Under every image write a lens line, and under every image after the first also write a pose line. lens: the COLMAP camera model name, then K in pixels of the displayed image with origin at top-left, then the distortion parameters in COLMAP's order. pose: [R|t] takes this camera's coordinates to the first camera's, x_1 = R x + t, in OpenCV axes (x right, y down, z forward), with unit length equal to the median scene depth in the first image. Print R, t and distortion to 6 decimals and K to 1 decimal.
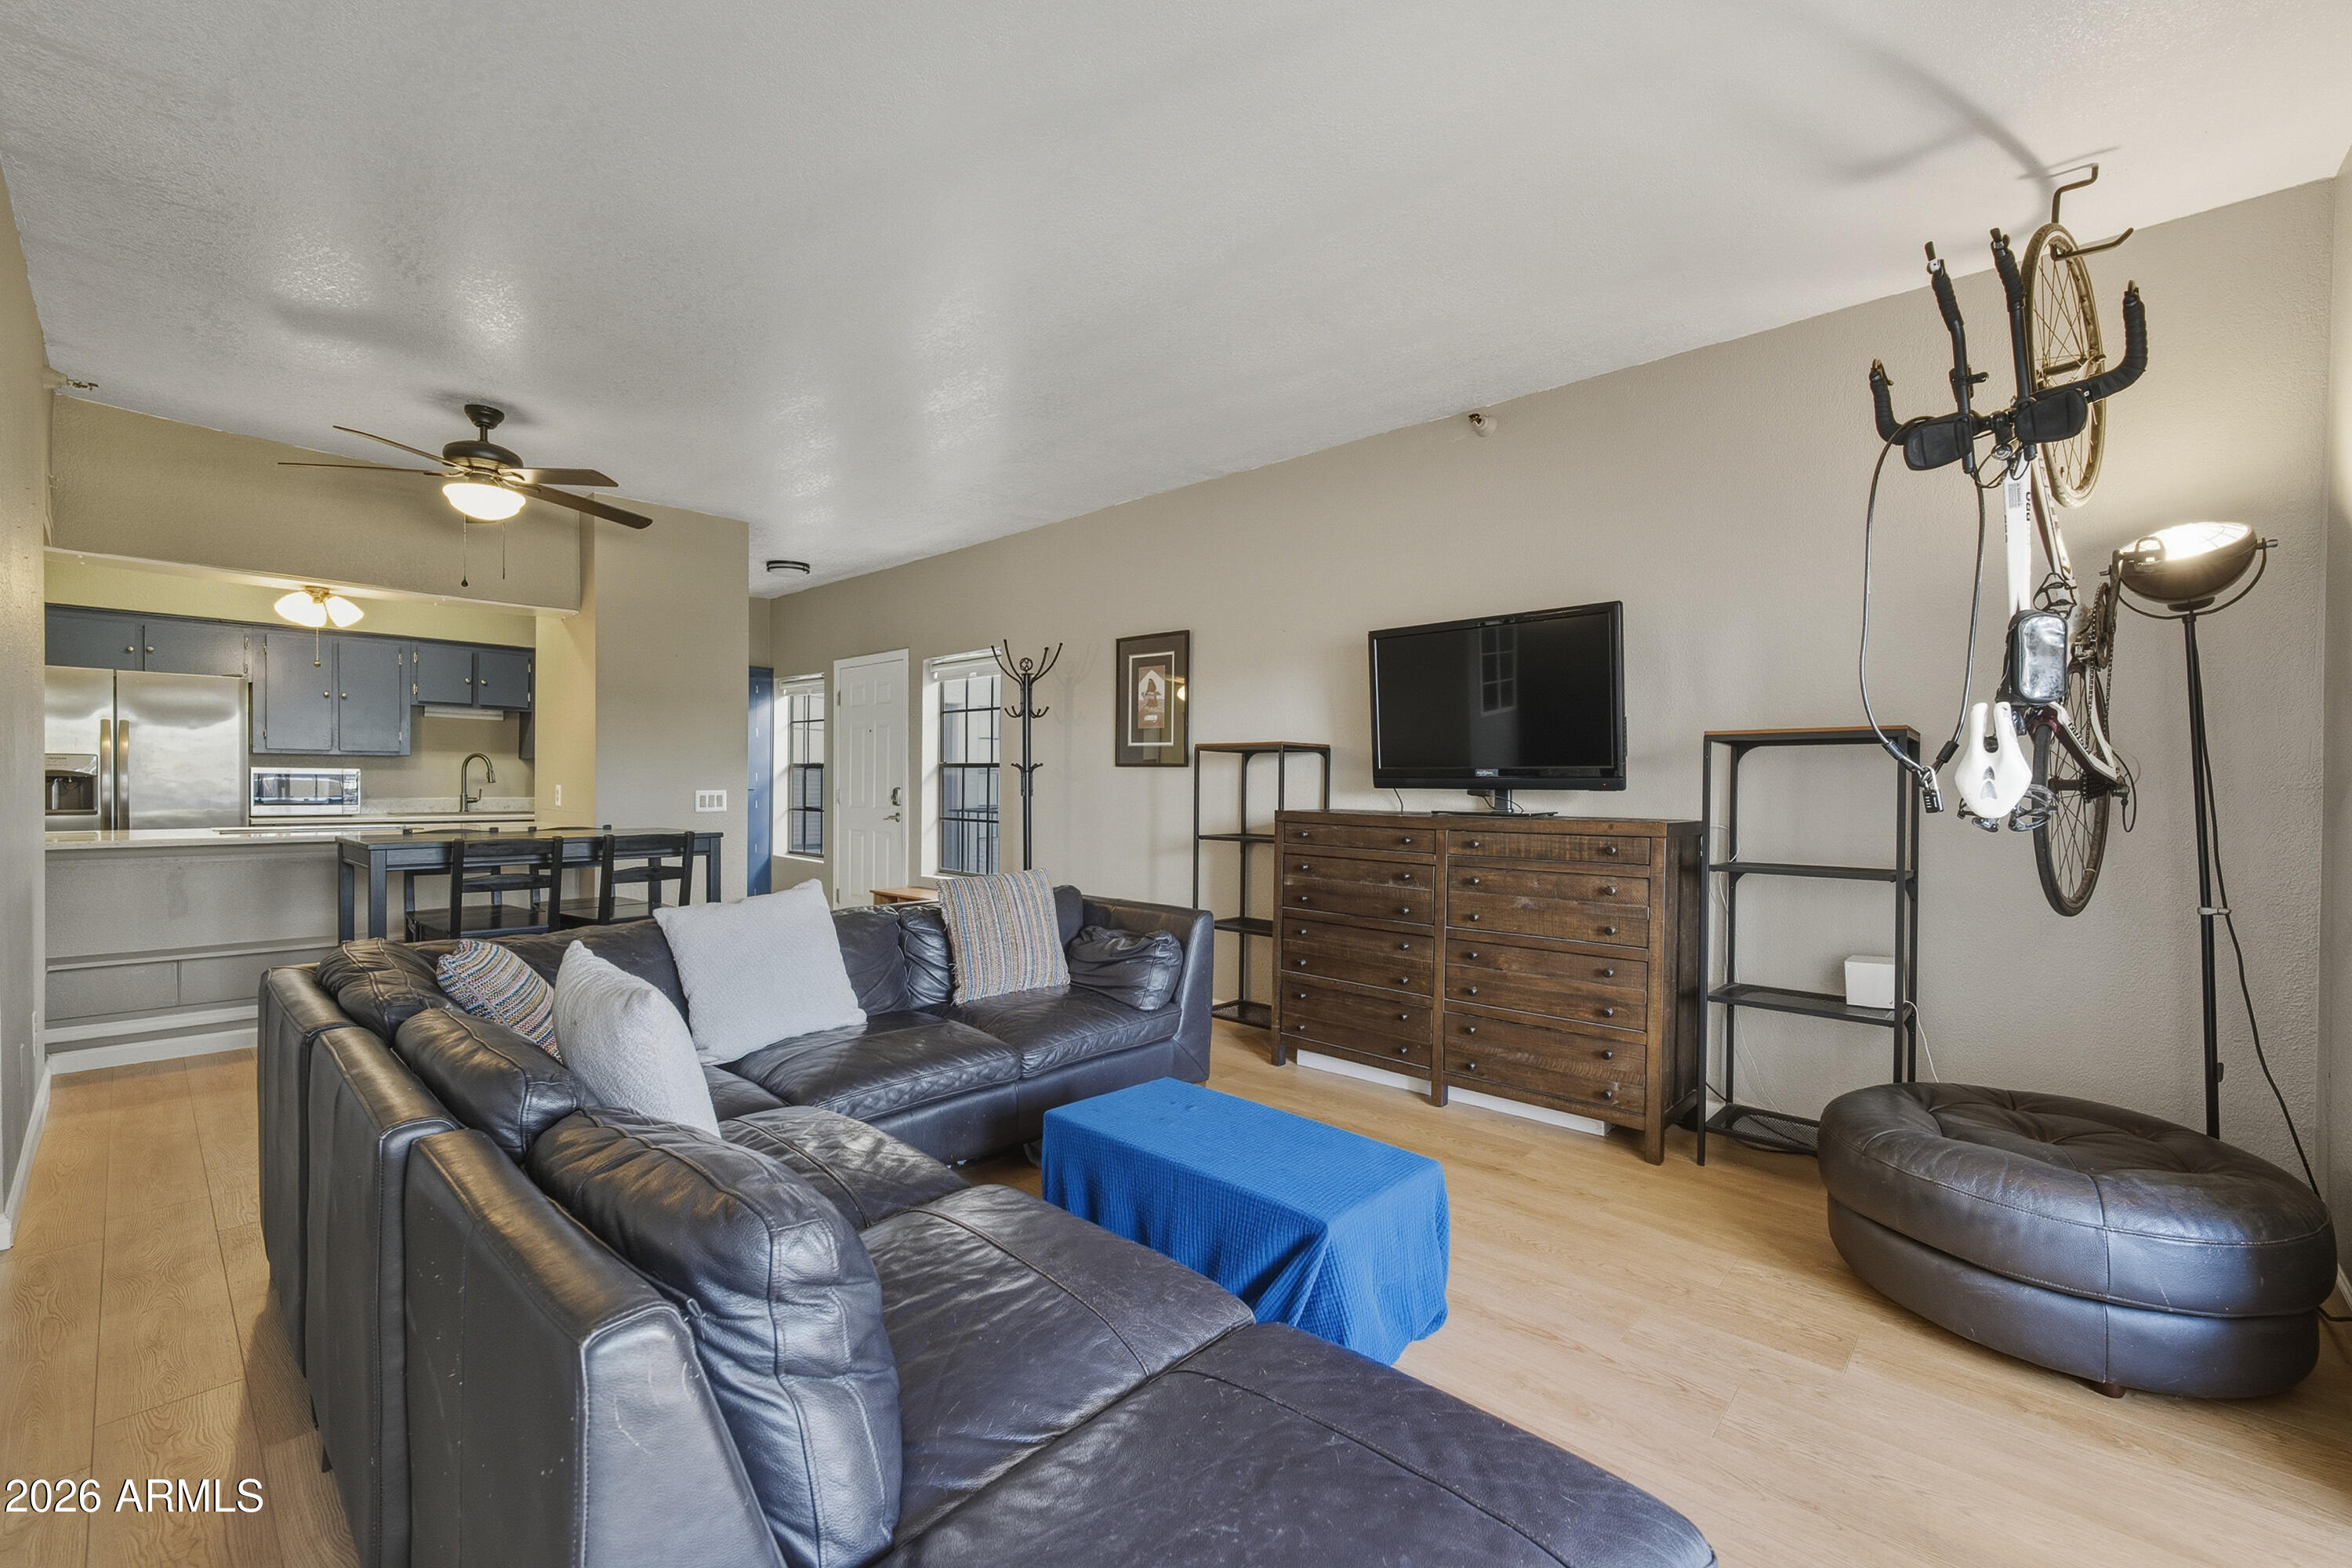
lens RADIAL K [[965.8, 0, 1174.9], [0, 965.8, 800.3], [0, 0, 1]] dist [-0.002036, -0.000496]
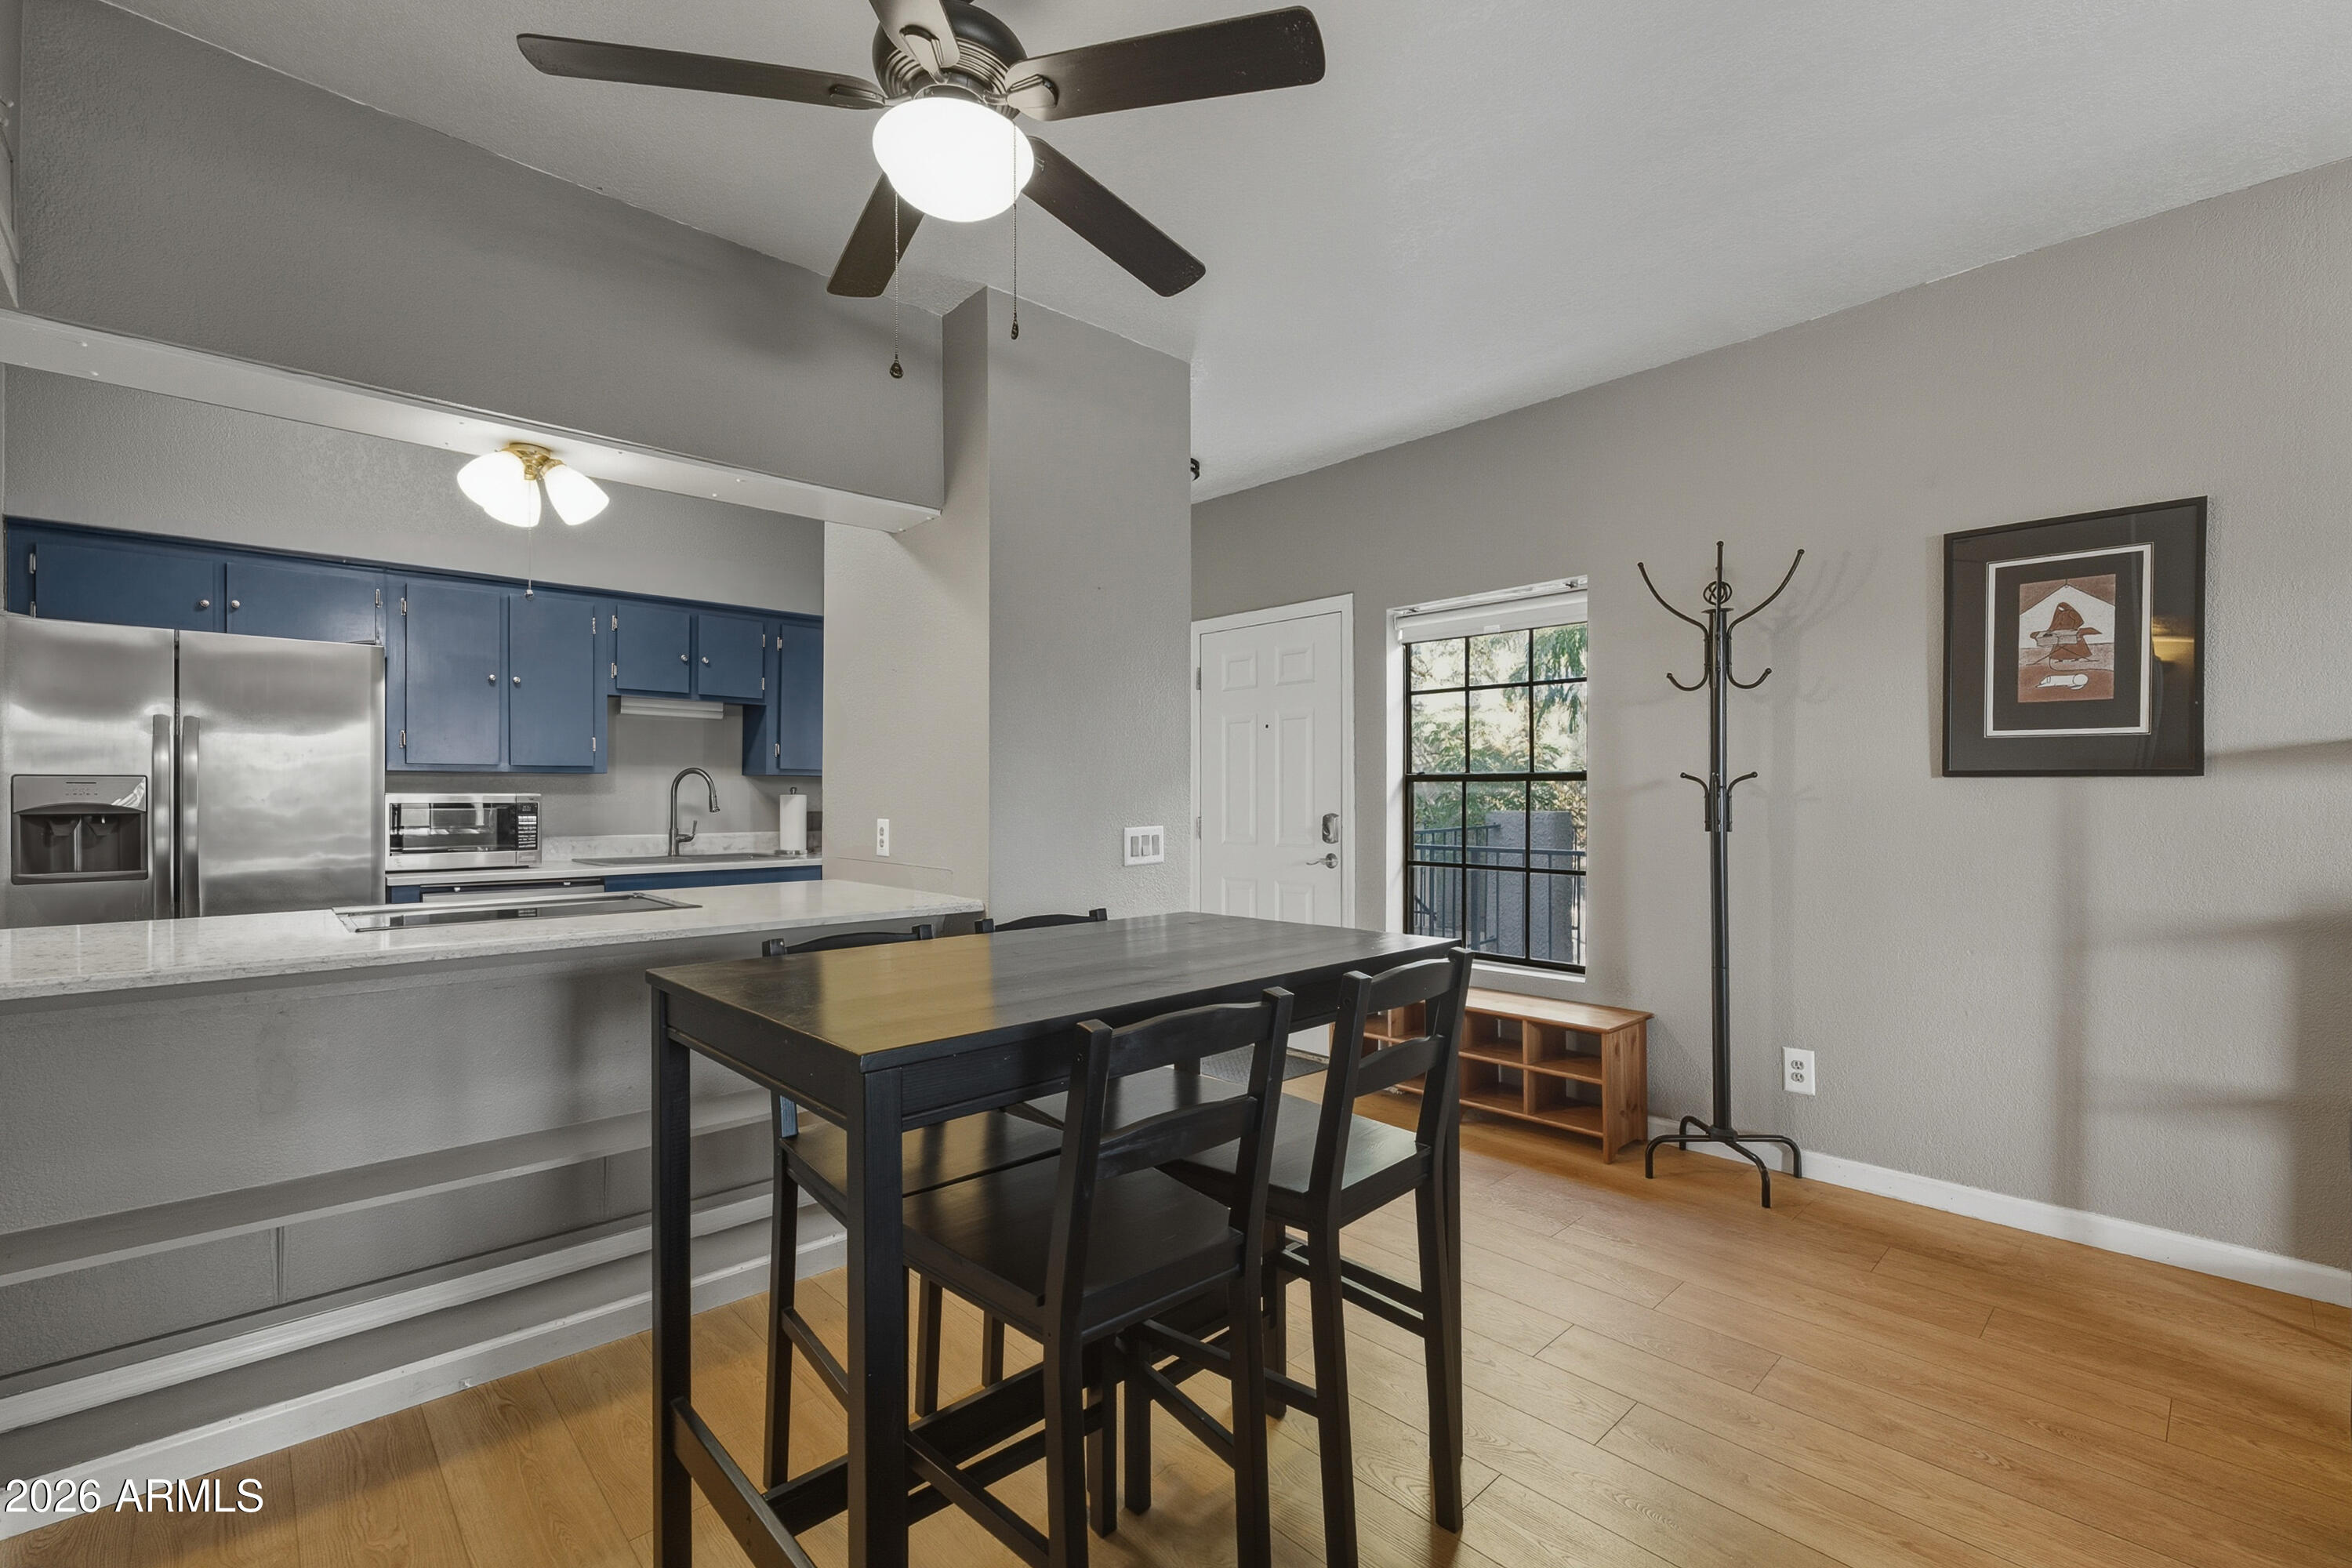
lens RADIAL K [[1015.5, 0, 1178.2], [0, 1015.5, 799.8], [0, 0, 1]] dist [-0.003365, -0.000587]
pose [[0.997367, -0.009027, -0.071952, -0.417259], [0.008096, 0.999880, -0.013222, -0.017910], [0.072063, 0.012605, 0.997320, 0.400702]]
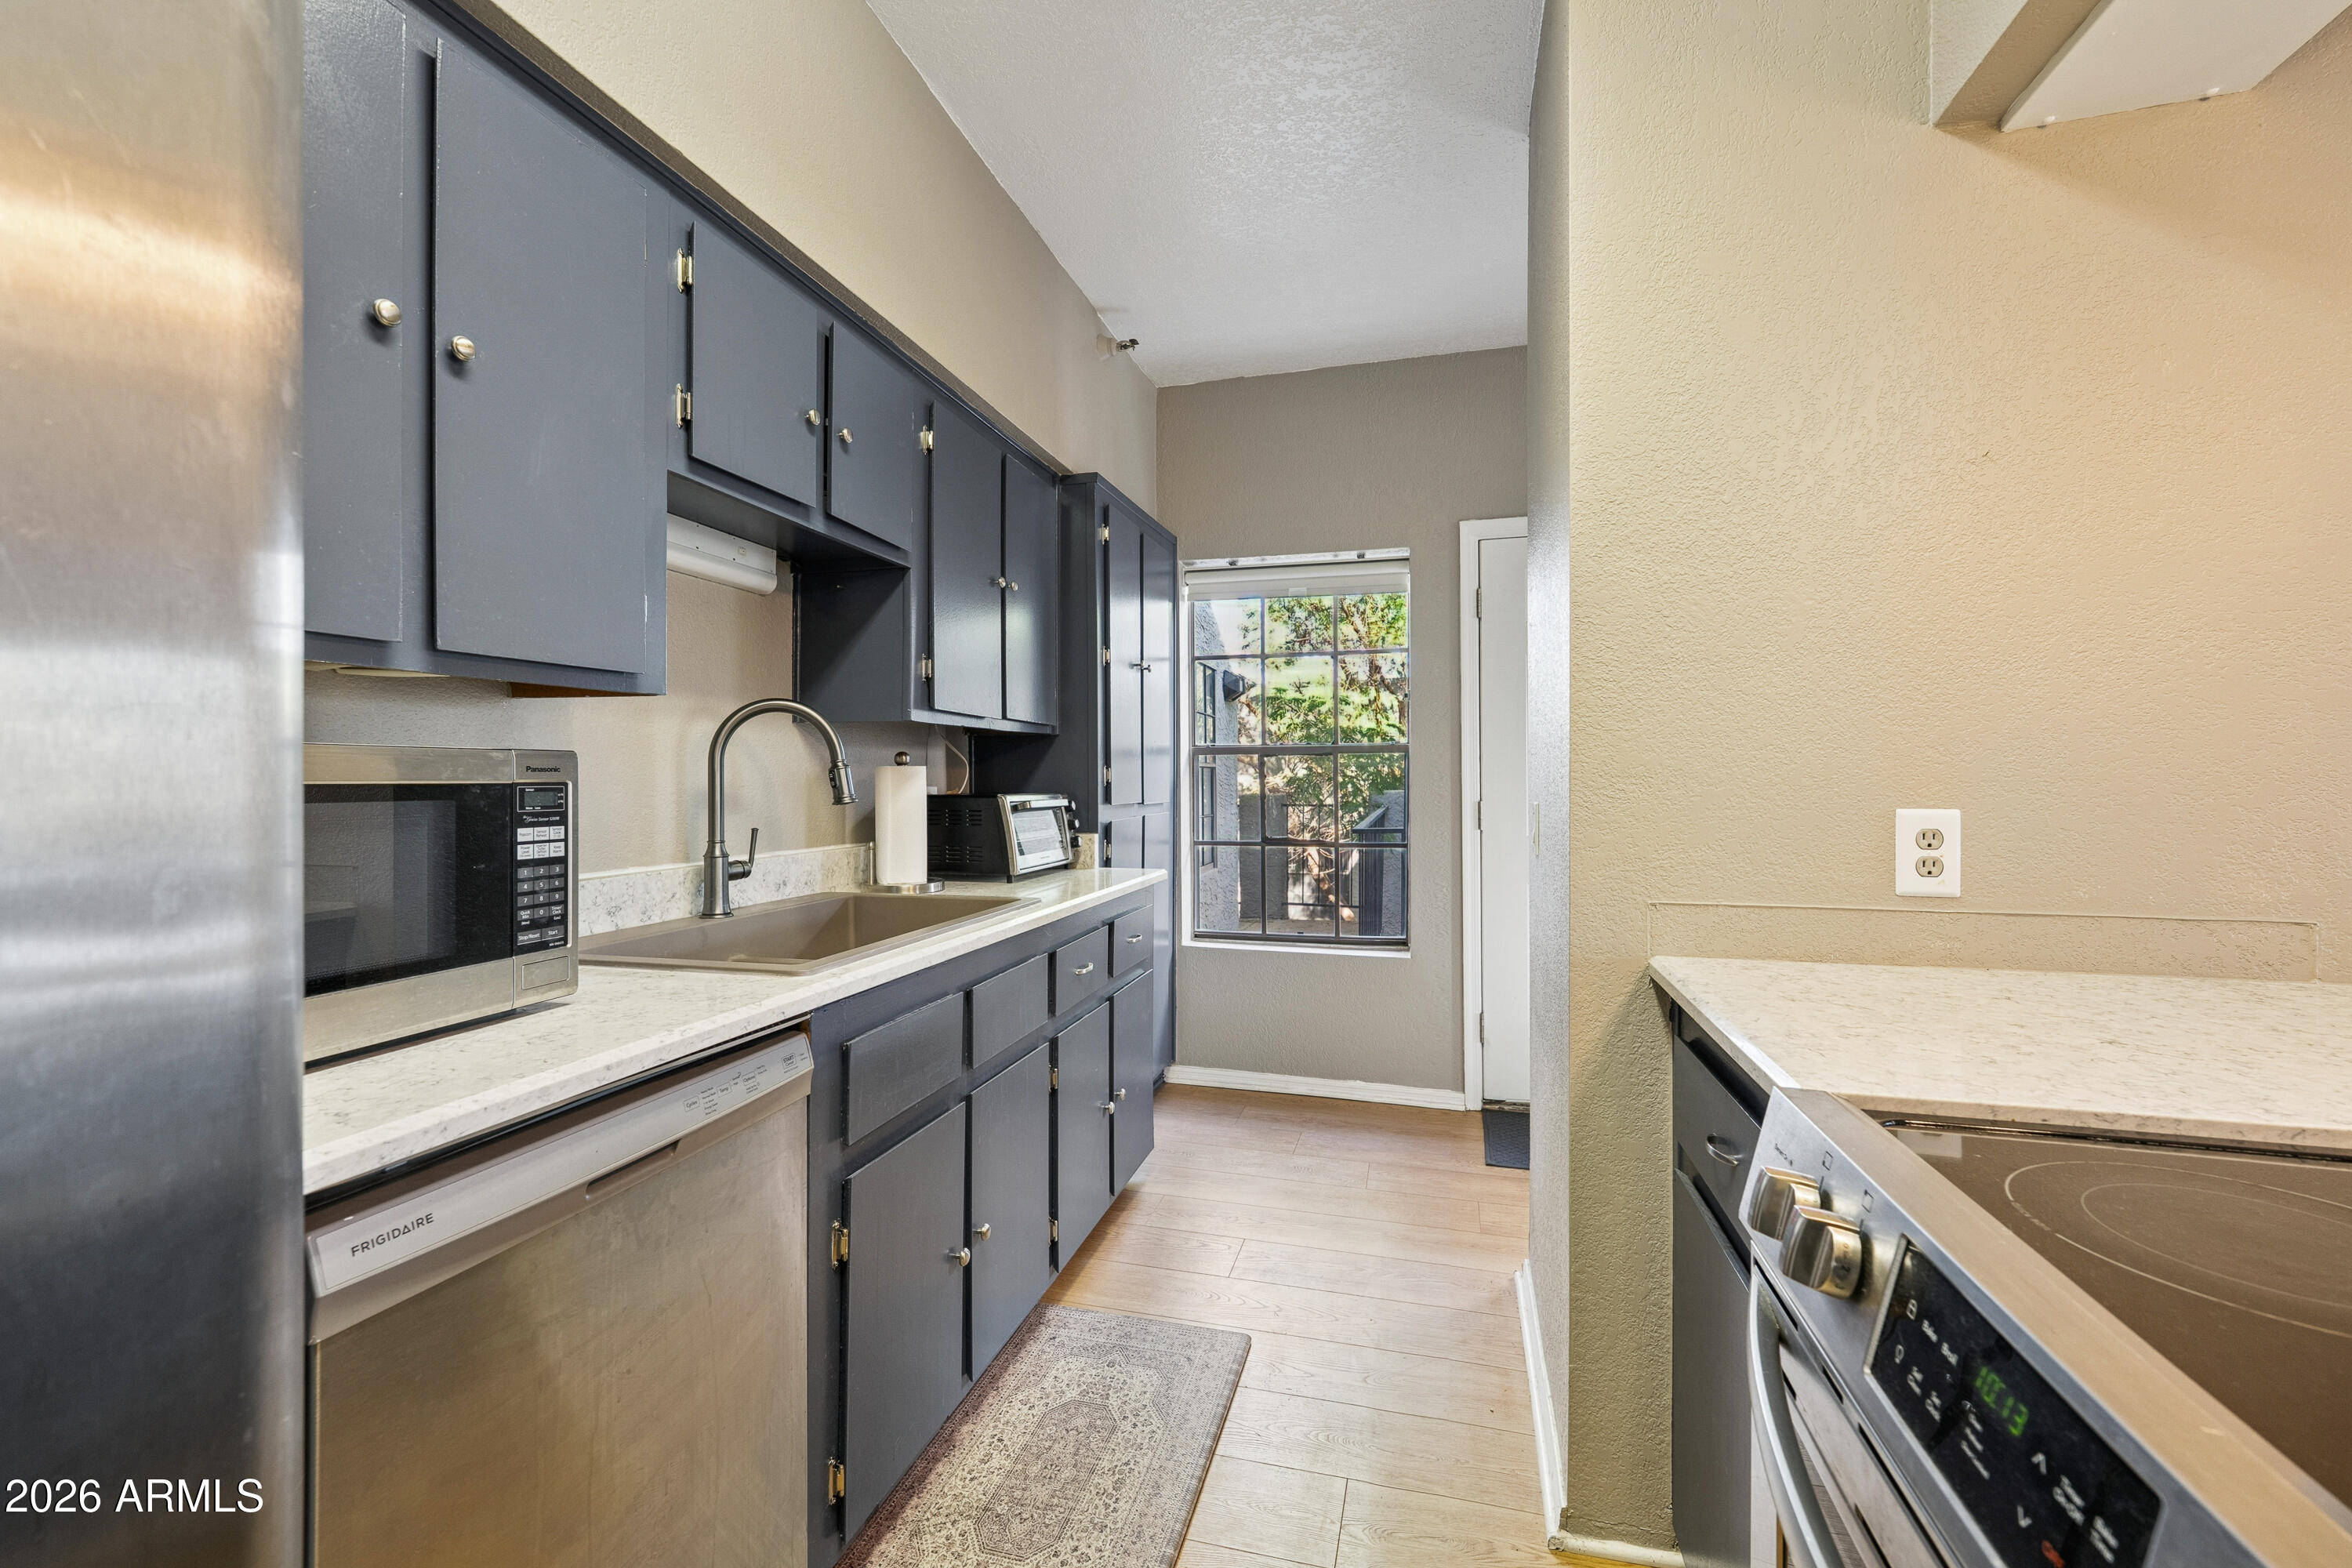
lens RADIAL K [[965.8, 0, 1160.4], [0, 965.8, 769.3], [0, 0, 1]] dist [-0.002036, -0.000496]
pose [[0.903969, -0.006691, 0.427547, -0.689499], [0.011522, 0.999896, -0.008712, -0.025507], [-0.427444, 0.012802, 0.903951, 0.661696]]
